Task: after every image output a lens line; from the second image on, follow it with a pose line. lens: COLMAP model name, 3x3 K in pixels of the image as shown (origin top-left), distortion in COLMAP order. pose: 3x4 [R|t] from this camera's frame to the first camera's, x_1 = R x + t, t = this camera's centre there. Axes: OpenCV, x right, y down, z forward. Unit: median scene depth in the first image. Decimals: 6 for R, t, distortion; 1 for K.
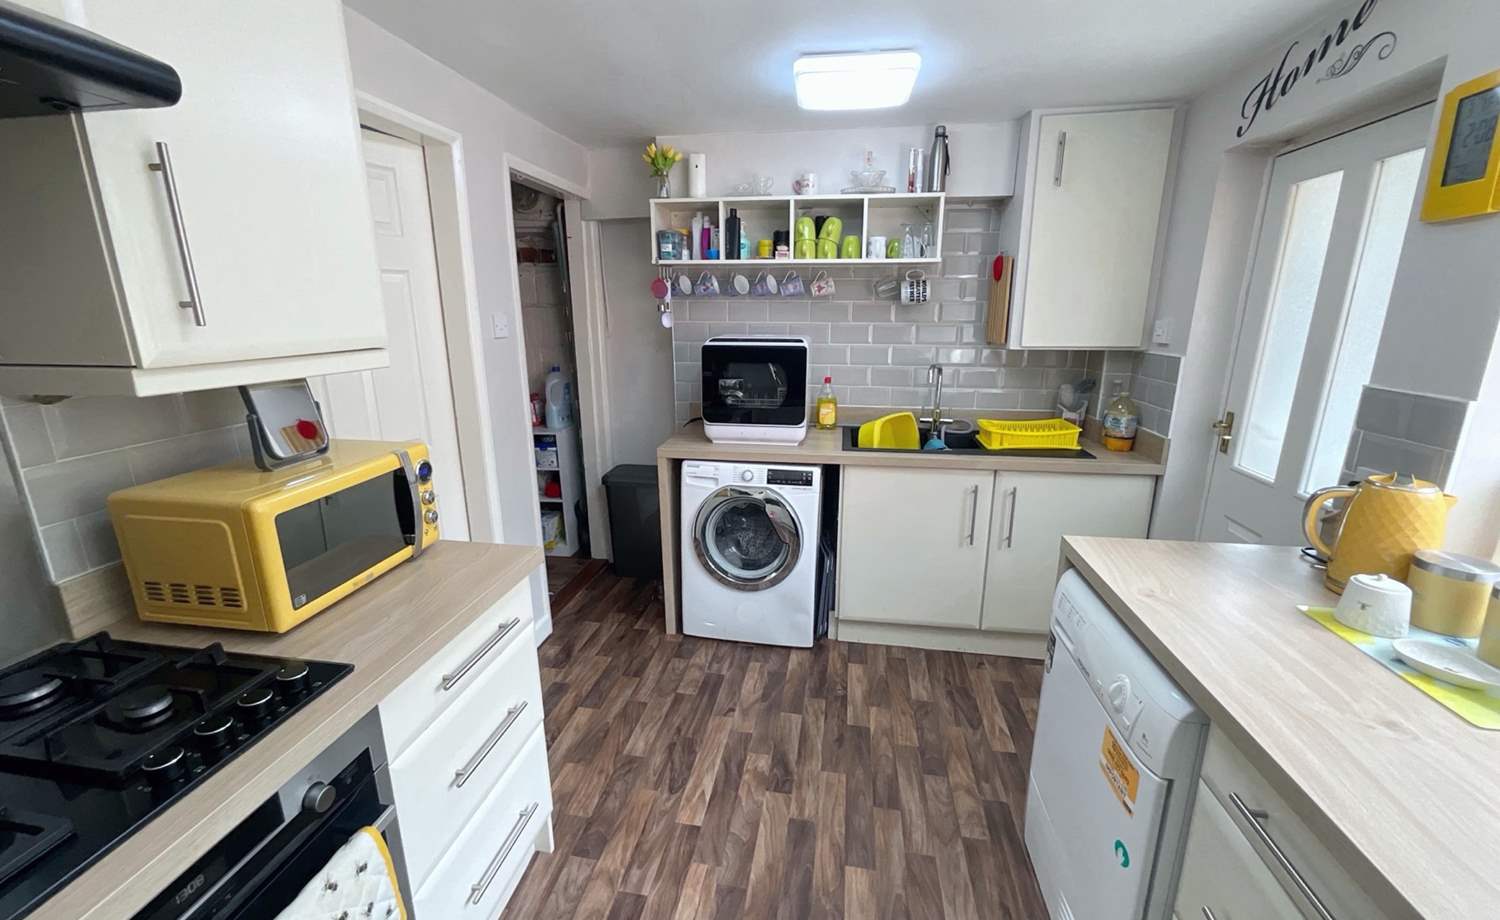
lens RADIAL K [[609.2, 0, 750.0], [0, 609.2, 460.0], [0, 0, 1]] dist [-0.002253, 0.000317]
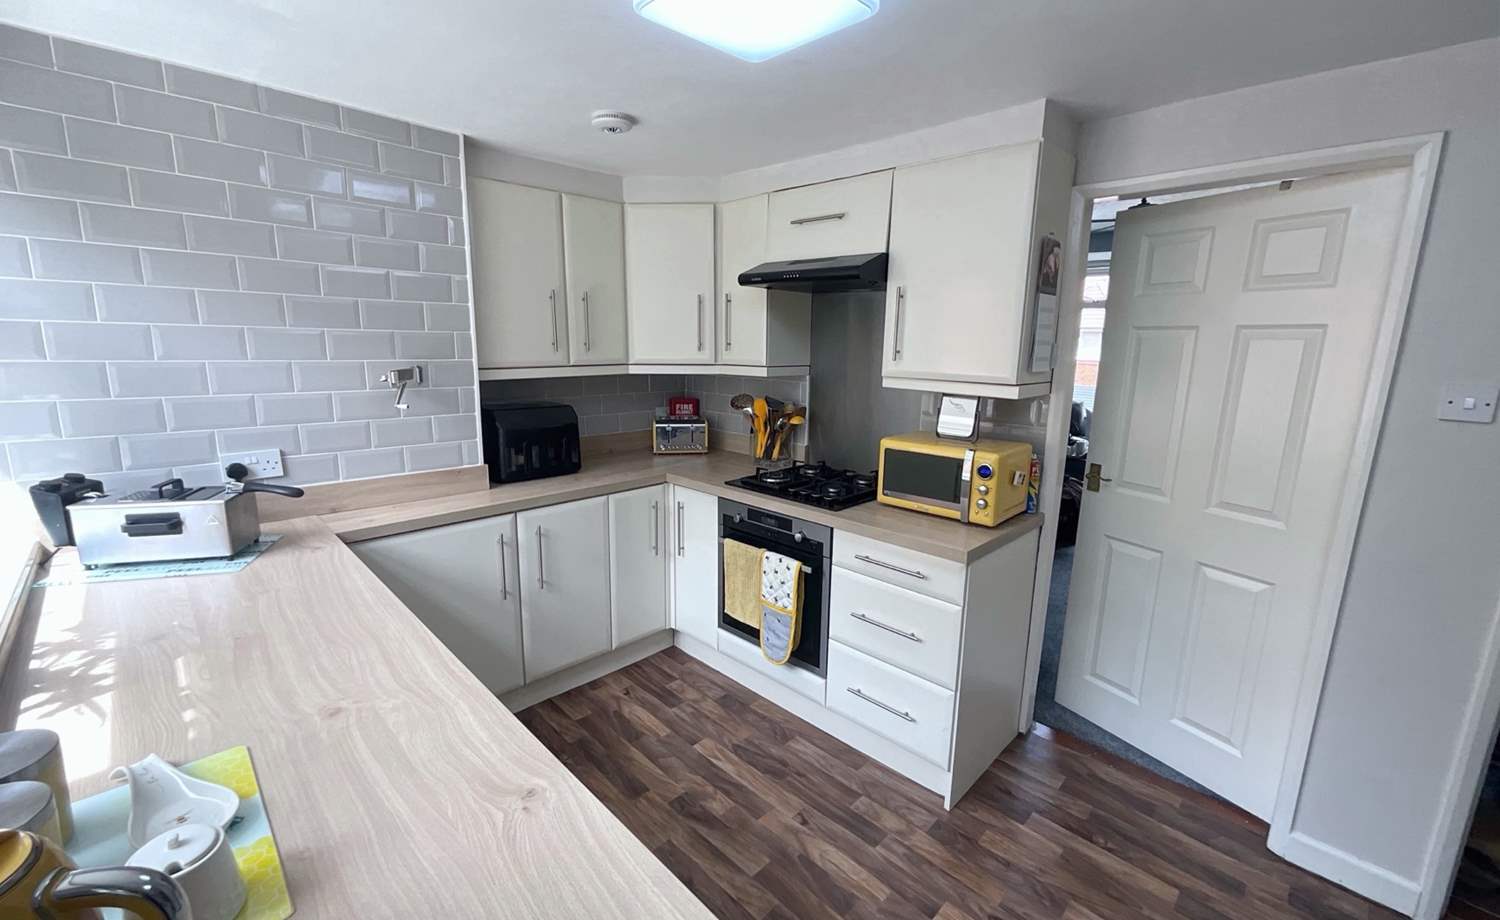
lens RADIAL K [[609.2, 0, 750.0], [0, 609.2, 460.0], [0, 0, 1]] dist [-0.002253, 0.000317]
pose [[-0.579581, 0.147680, -0.801422, 0.501151], [-0.223204, 0.917066, 0.330409, -0.192677], [0.783751, 0.370380, -0.498551, 0.696728]]
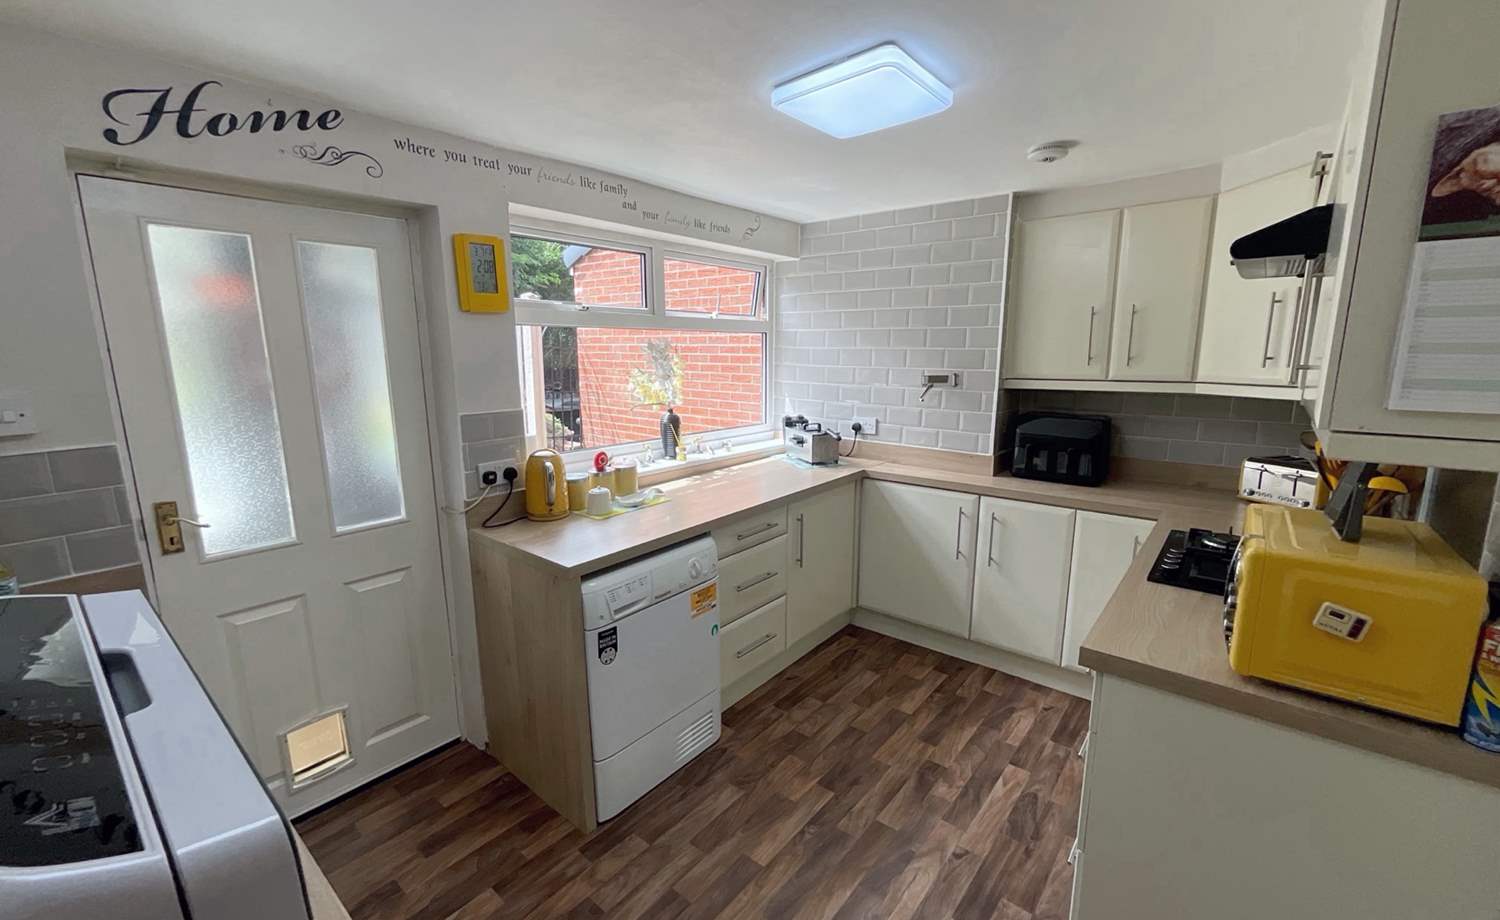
lens RADIAL K [[609.2, 0, 750.0], [0, 609.2, 460.0], [0, 0, 1]] dist [-0.002253, 0.000317]
pose [[-0.862255, -0.089942, 0.498425, -0.199699], [0.128026, 0.913440, 0.386311, -0.283609], [-0.490027, 0.396910, -0.776103, 1.040251]]
